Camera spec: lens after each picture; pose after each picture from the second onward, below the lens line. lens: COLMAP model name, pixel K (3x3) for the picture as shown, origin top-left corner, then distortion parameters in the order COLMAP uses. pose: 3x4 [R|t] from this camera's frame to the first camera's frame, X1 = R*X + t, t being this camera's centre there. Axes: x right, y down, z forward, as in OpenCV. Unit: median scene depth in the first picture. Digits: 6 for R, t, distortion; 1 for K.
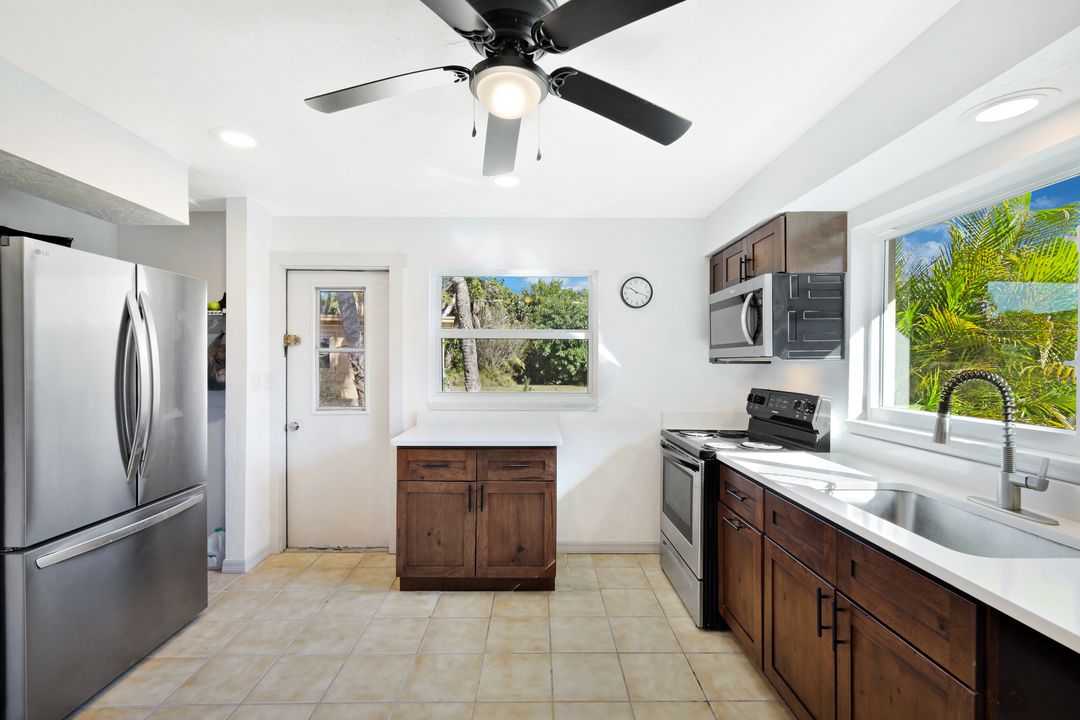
lens RADIAL K [[483.4, 0, 543.2], [0, 483.4, 364.6], [0, 0, 1]] dist [0.006955, 0.000158]
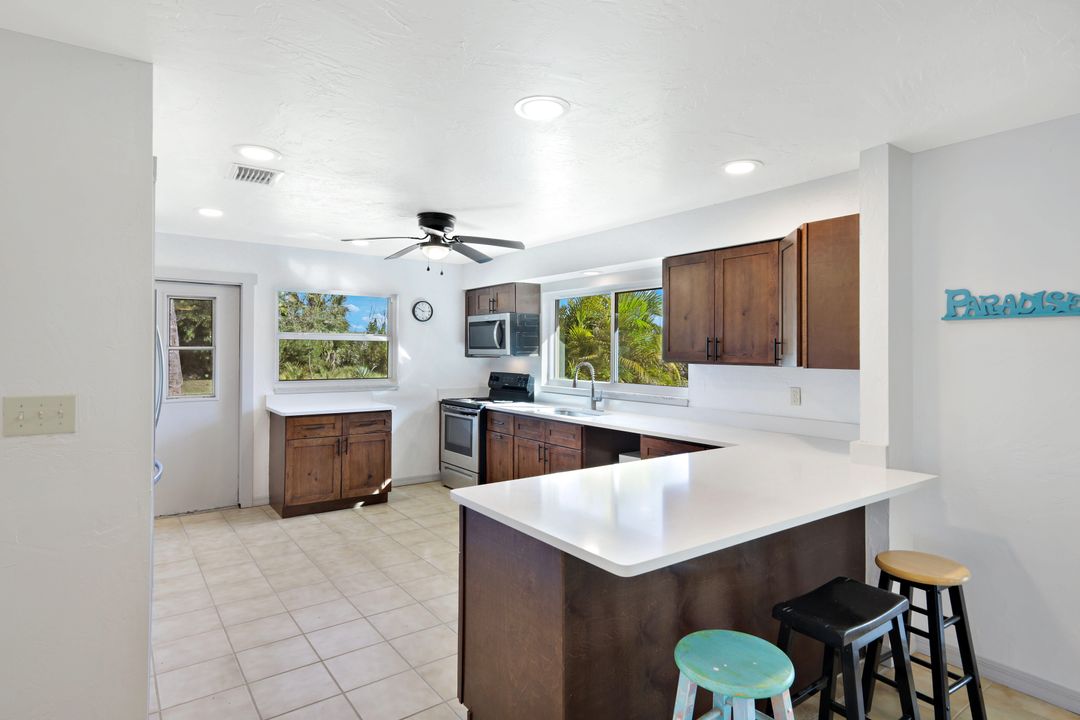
lens RADIAL K [[585.9, 0, 539.7], [0, 585.9, 346.1], [0, 0, 1]] dist [-0.000932, -0.000166]
pose [[0.817307, 0.004791, 0.576182, -0.783589], [0.000146, 0.999964, -0.008523, -0.031774], [-0.576202, 0.007050, 0.817277, -0.996351]]
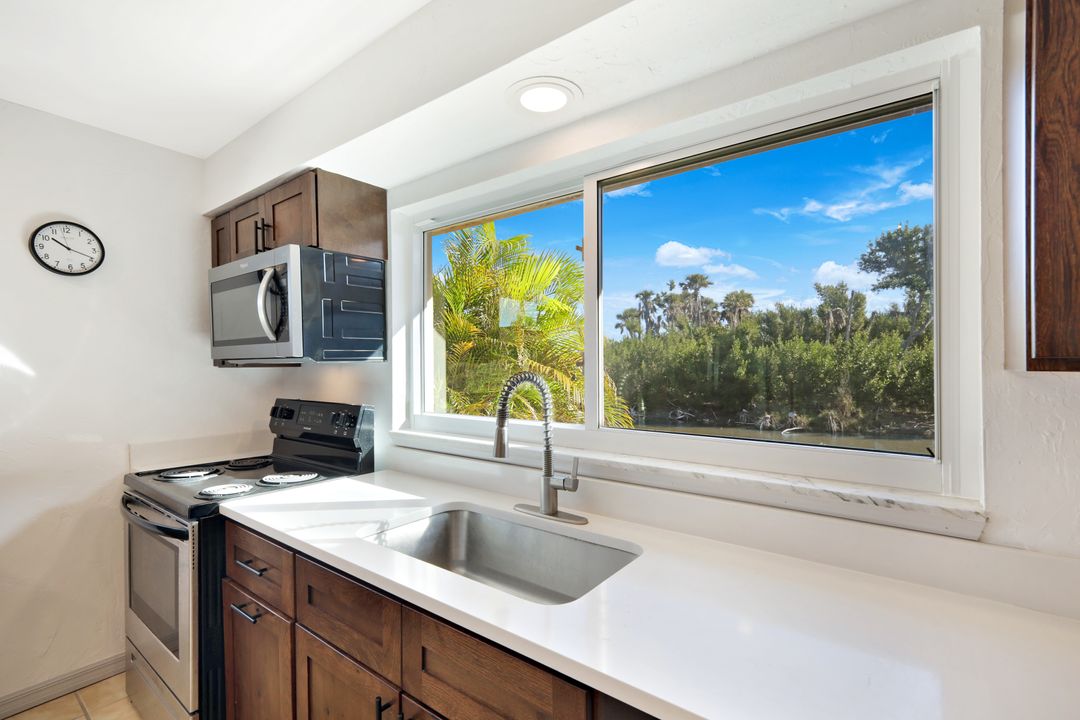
lens RADIAL K [[480.5, 0, 543.9], [0, 480.5, 371.6], [0, 0, 1]] dist [0.002830, 0.000051]
pose [[0.616055, -0.019921, 0.787451, 0.116279], [0.011609, 0.999801, 0.016211, -0.002226], [-0.787617, -0.000845, 0.616164, 0.246264]]
